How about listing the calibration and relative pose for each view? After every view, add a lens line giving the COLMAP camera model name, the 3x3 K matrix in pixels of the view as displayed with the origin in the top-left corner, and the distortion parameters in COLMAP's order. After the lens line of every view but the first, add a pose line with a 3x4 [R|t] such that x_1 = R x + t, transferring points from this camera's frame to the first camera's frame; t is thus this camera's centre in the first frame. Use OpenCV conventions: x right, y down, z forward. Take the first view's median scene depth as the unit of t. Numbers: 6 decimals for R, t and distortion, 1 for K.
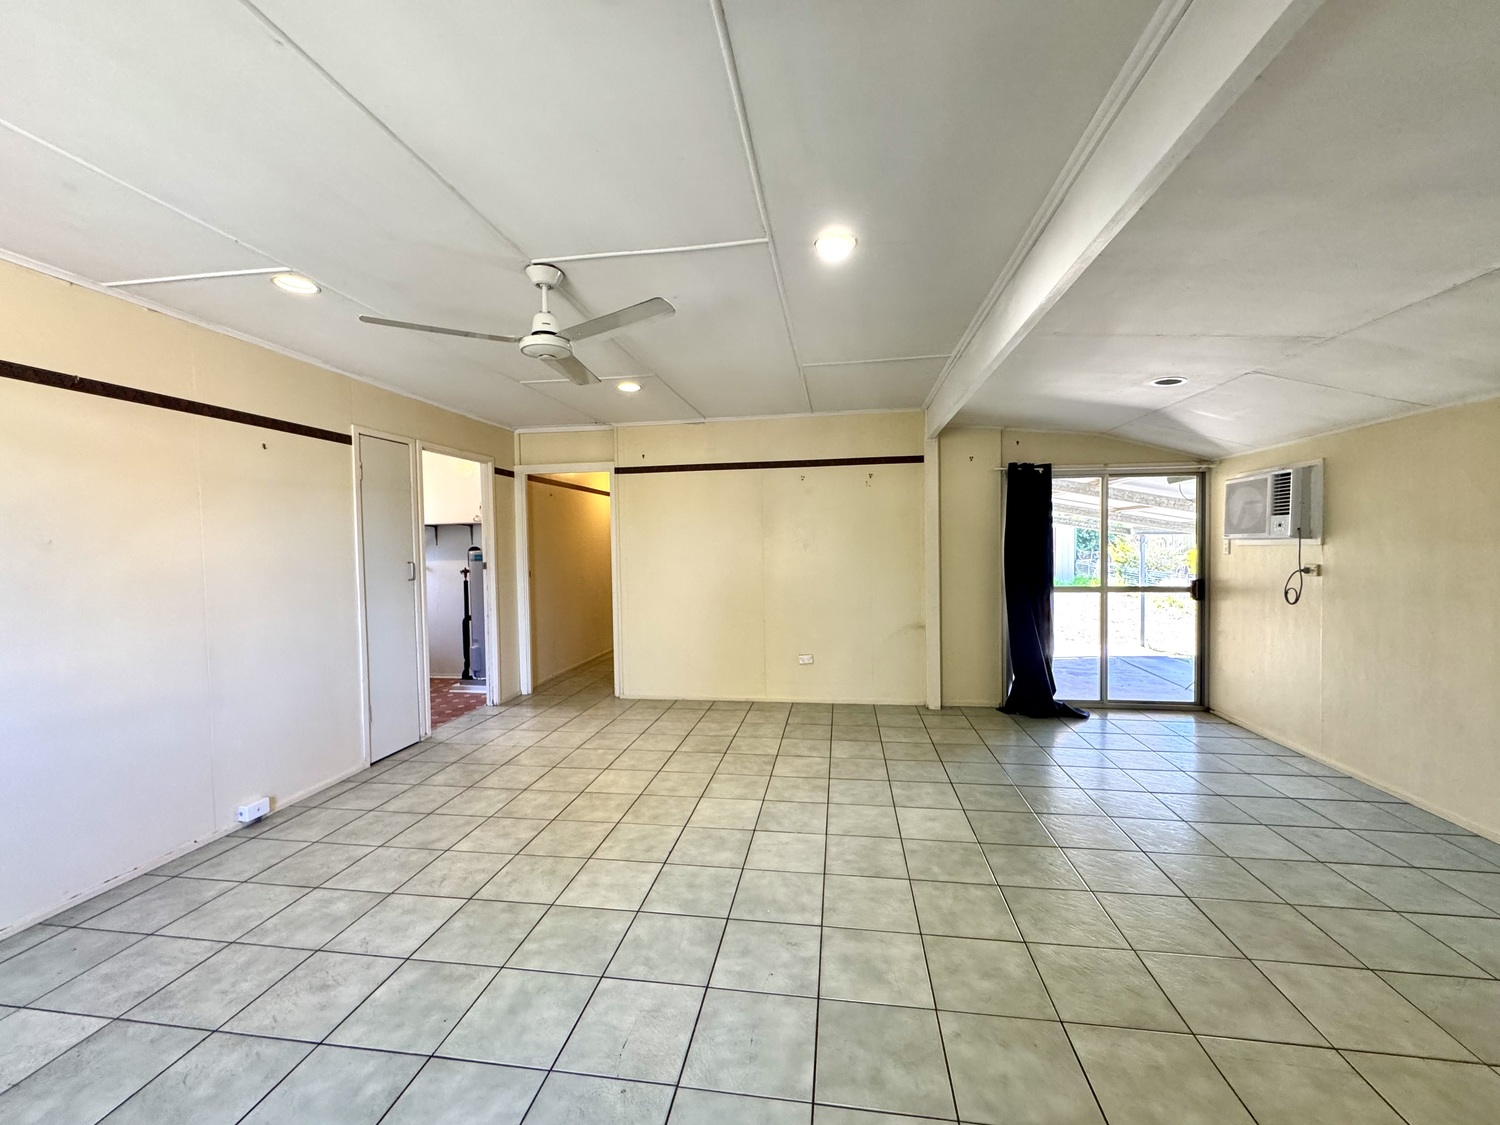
lens RADIAL K [[598.5, 0, 751.5], [0, 598.5, 563.7], [0, 0, 1]] dist [-0.002056, -0.000139]
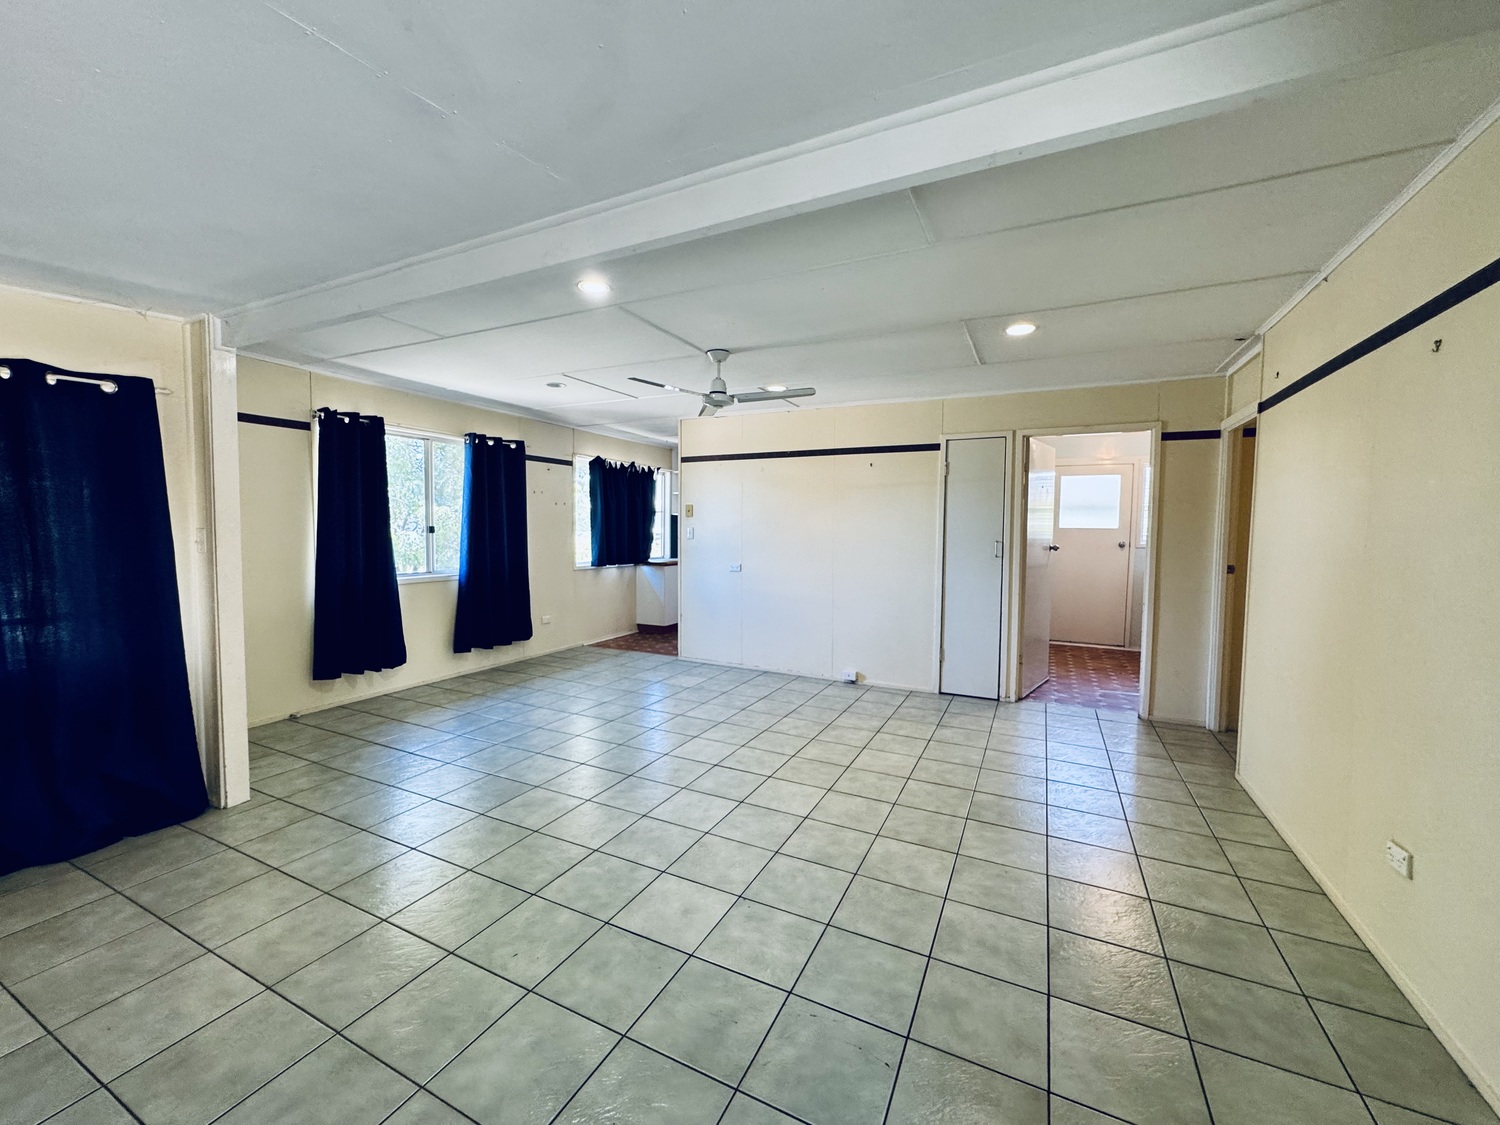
lens RADIAL K [[598.5, 0, 749.3], [0, 598.5, 564.1], [0, 0, 1]] dist [-0.002056, -0.000139]
pose [[-0.303457, 0.070945, -0.950200, 0.745841], [-0.038820, 0.995476, 0.086723, -0.044687], [0.952054, 0.063203, -0.299330, 1.007623]]
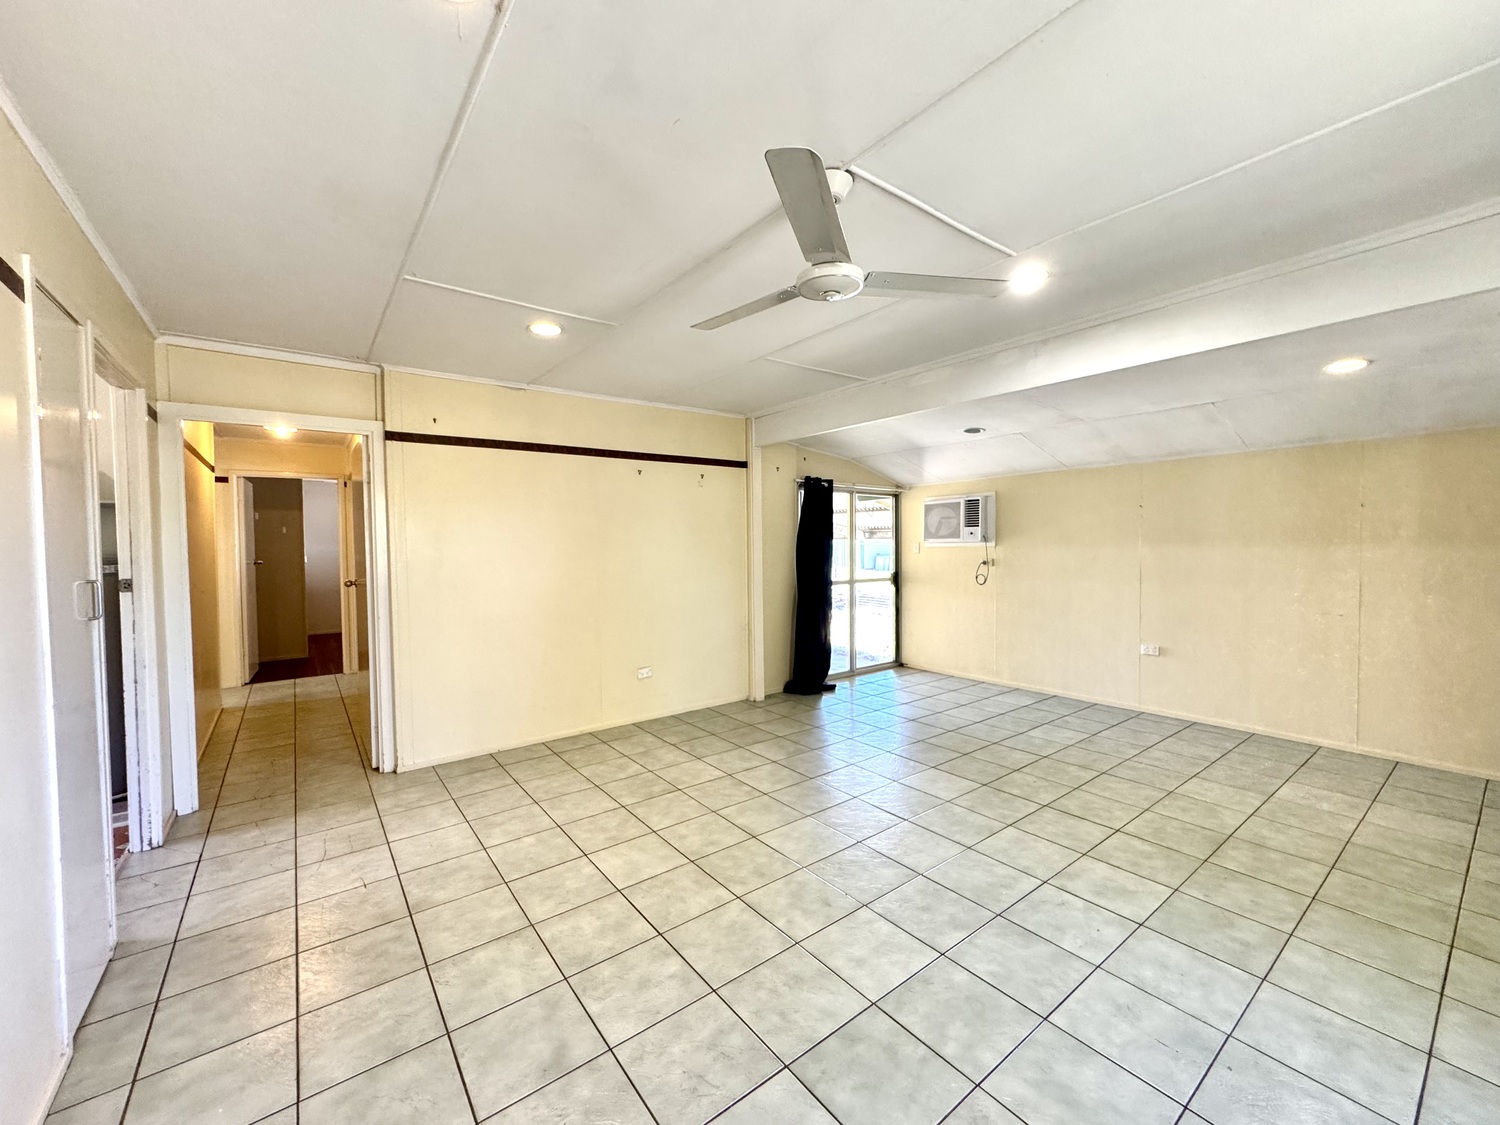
lens RADIAL K [[598.5, 0, 750.7], [0, 598.5, 562.4], [0, 0, 1]] dist [-0.002056, -0.000139]
pose [[0.696646, -0.016932, 0.717215, -0.615626], [0.024789, 0.999693, -0.000477, -0.003885], [-0.716987, 0.018112, 0.696852, 0.349916]]
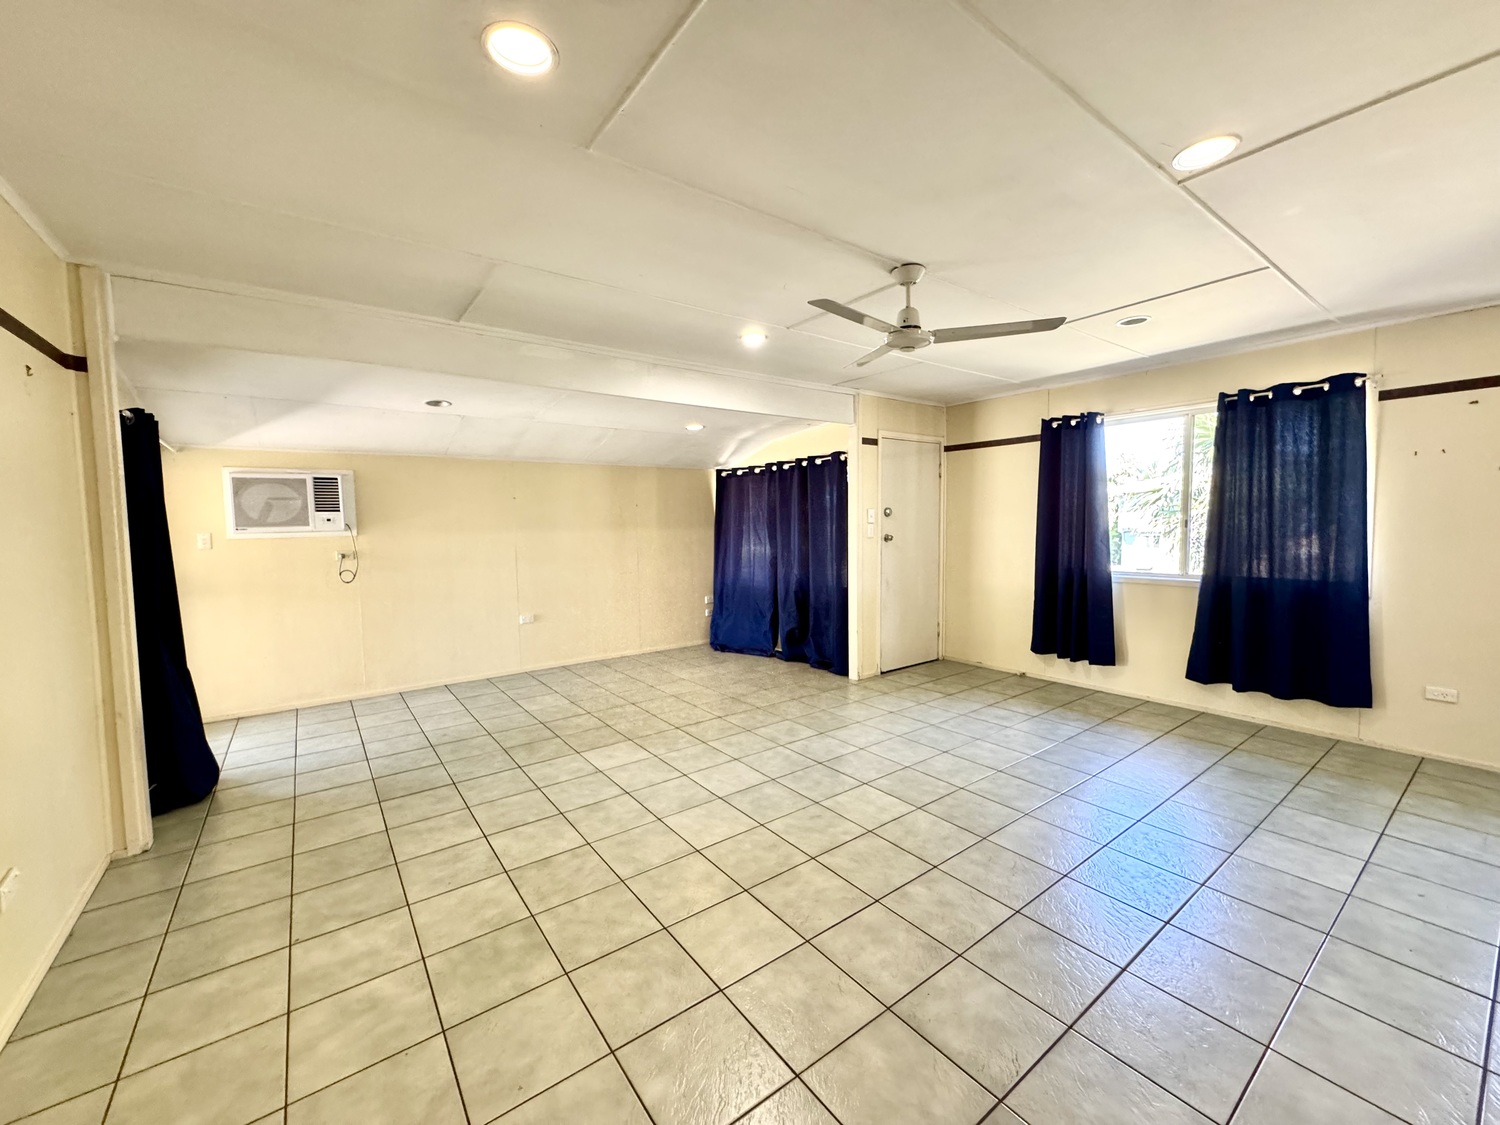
lens RADIAL K [[598.5, 0, 750.1], [0, 598.5, 561.9], [0, 0, 1]] dist [-0.002056, -0.000139]
pose [[-0.709139, -0.020608, 0.704767, -0.589749], [0.050264, 0.995552, 0.079687, -0.034612], [-0.703275, 0.091933, -0.704949, 1.289420]]
